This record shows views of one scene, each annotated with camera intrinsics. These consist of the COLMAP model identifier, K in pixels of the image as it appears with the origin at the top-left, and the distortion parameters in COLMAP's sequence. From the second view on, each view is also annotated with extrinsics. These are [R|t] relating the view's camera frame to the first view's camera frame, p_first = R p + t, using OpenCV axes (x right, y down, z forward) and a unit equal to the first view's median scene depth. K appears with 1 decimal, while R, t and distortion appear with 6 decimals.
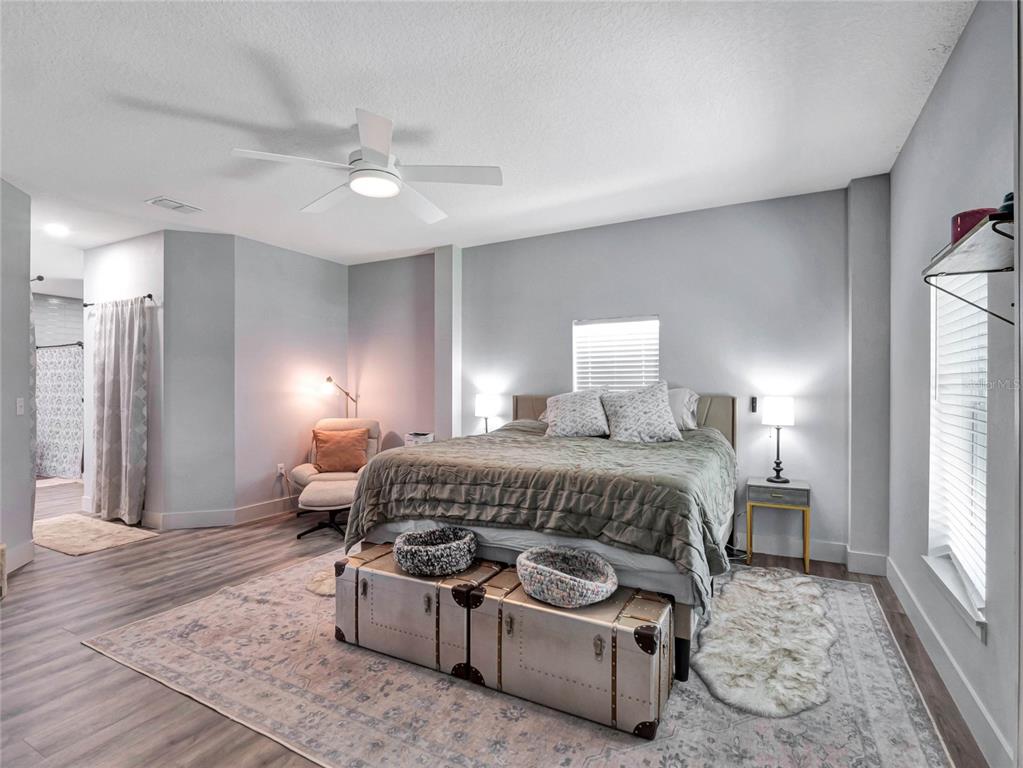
lens RADIAL K [[498.3, 0, 510.3], [0, 498.3, 385.2], [0, 0, 1]] dist [-0.002225, -0.000341]
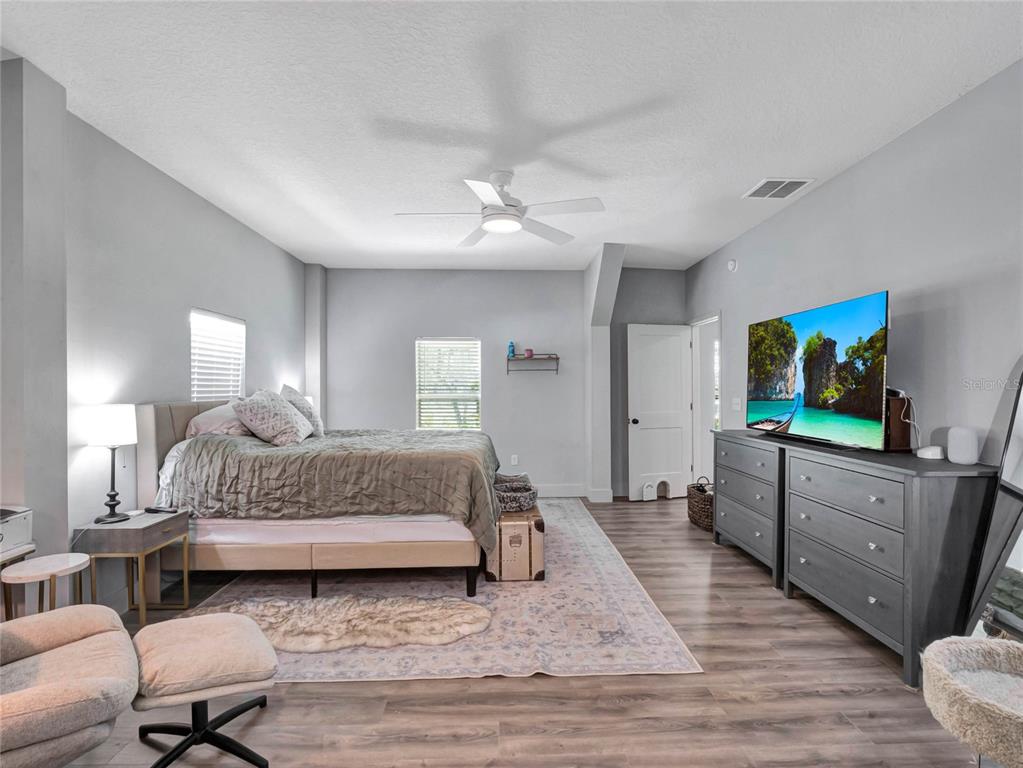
lens RADIAL K [[498.3, 0, 511.1], [0, 498.3, 387.7], [0, 0, 1]] dist [-0.002225, -0.000341]
pose [[-0.486536, 0.004781, 0.873647, -1.392158], [0.001829, 0.999988, -0.004453, 0.005890], [-0.873658, -0.000569, -0.486539, 1.635454]]
